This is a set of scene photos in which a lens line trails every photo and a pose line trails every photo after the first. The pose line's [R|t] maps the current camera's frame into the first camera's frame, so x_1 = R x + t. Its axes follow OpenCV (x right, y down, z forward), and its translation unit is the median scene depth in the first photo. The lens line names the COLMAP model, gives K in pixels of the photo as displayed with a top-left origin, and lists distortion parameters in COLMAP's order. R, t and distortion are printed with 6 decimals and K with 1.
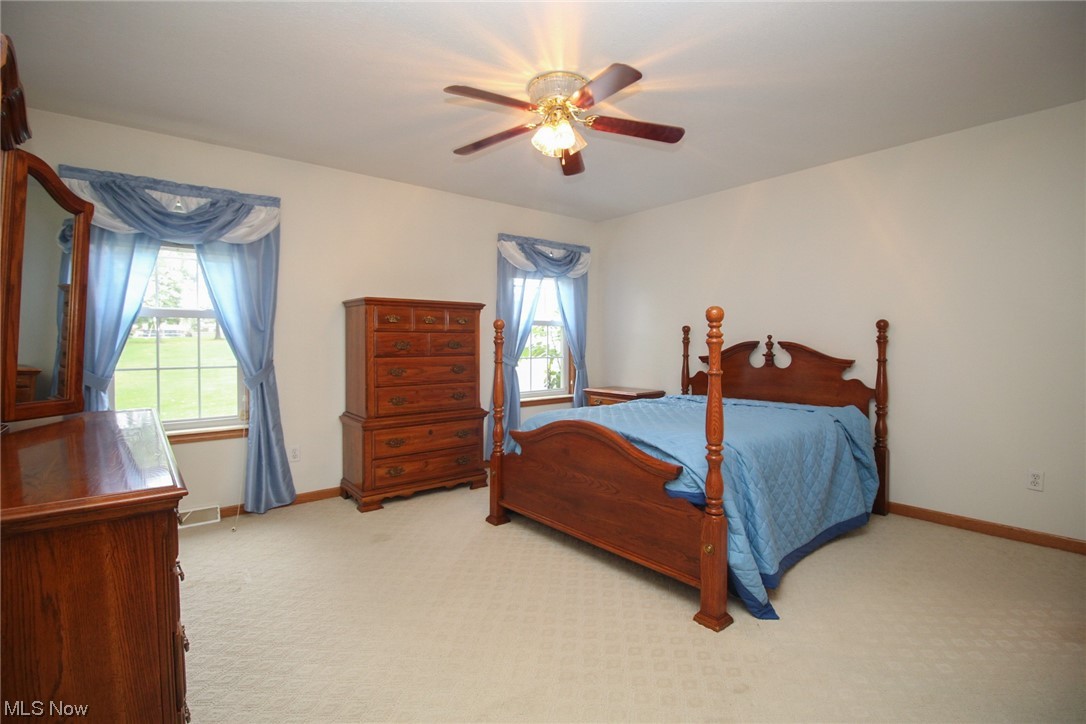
lens RADIAL K [[509.9, 0, 542.6], [0, 509.9, 364.1], [0, 0, 1]] dist [-0.014582, -0.002614]
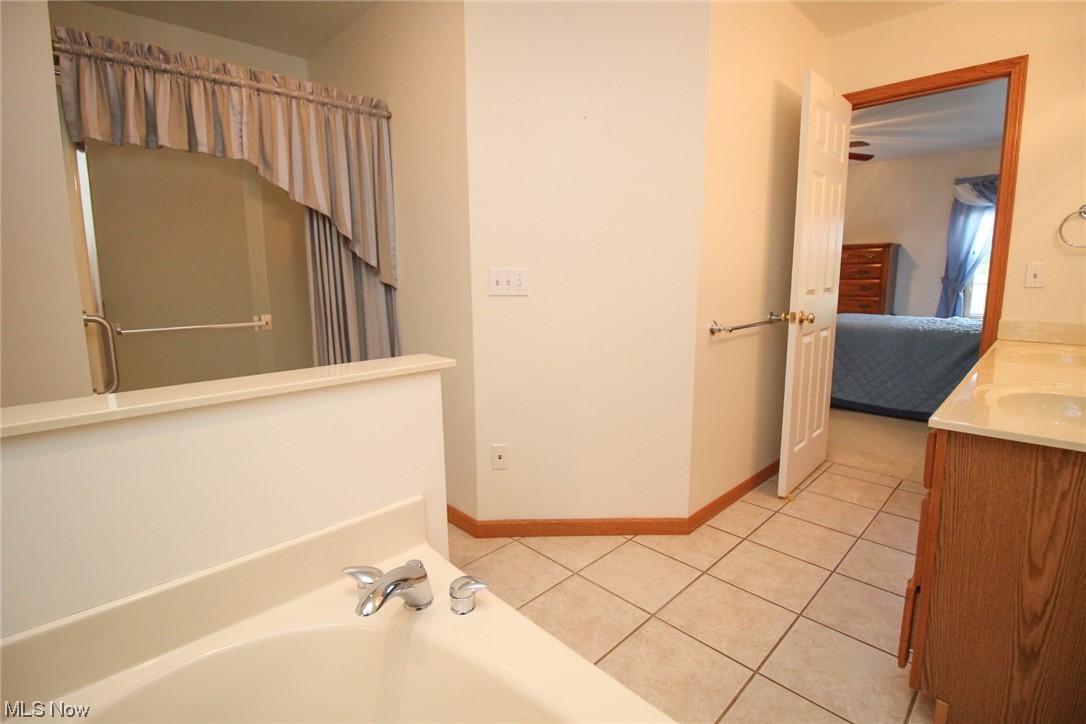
lens RADIAL K [[509.9, 0, 548.1], [0, 509.9, 352.7], [0, 0, 1]] dist [-0.014582, -0.002614]
pose [[0.097880, 0.160355, -0.982194, 1.292249], [-0.016466, 0.987059, 0.159508, -0.026851], [0.995062, 0.000560, 0.099254, -0.105224]]
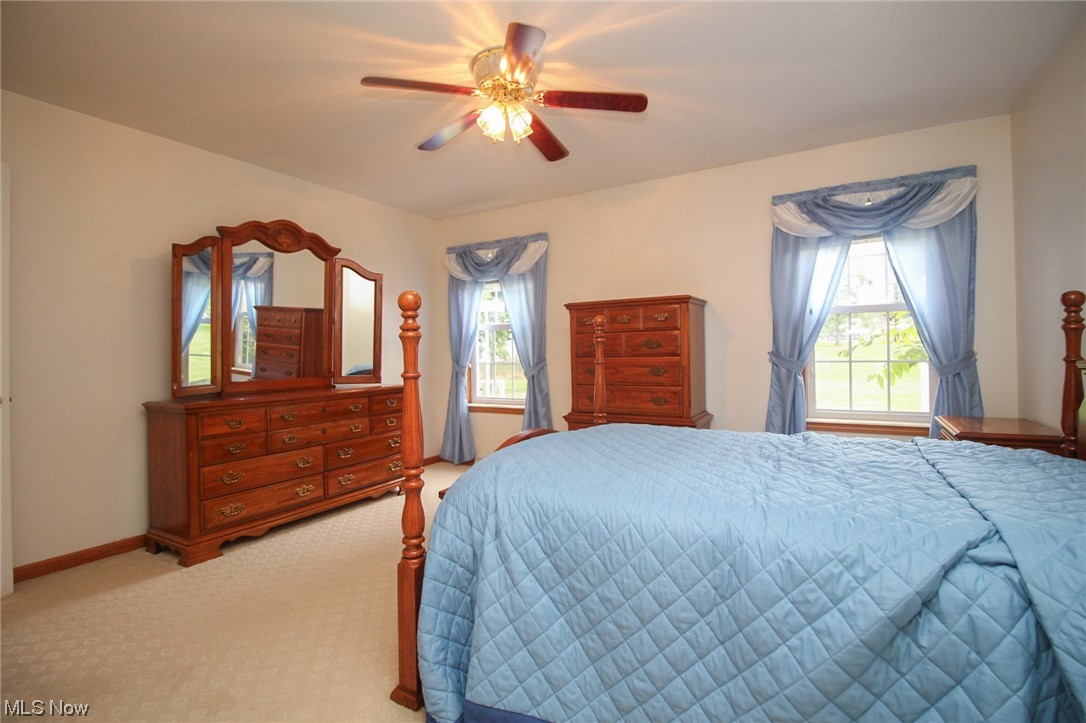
lens RADIAL K [[509.9, 0, 546.9], [0, 509.9, 354.5], [0, 0, 1]] dist [-0.014582, -0.002614]
pose [[0.353573, 0.008860, -0.935365, 0.622024], [-0.013203, 0.999903, 0.004481, -0.021309], [0.935314, 0.010765, 0.353656, 0.498969]]
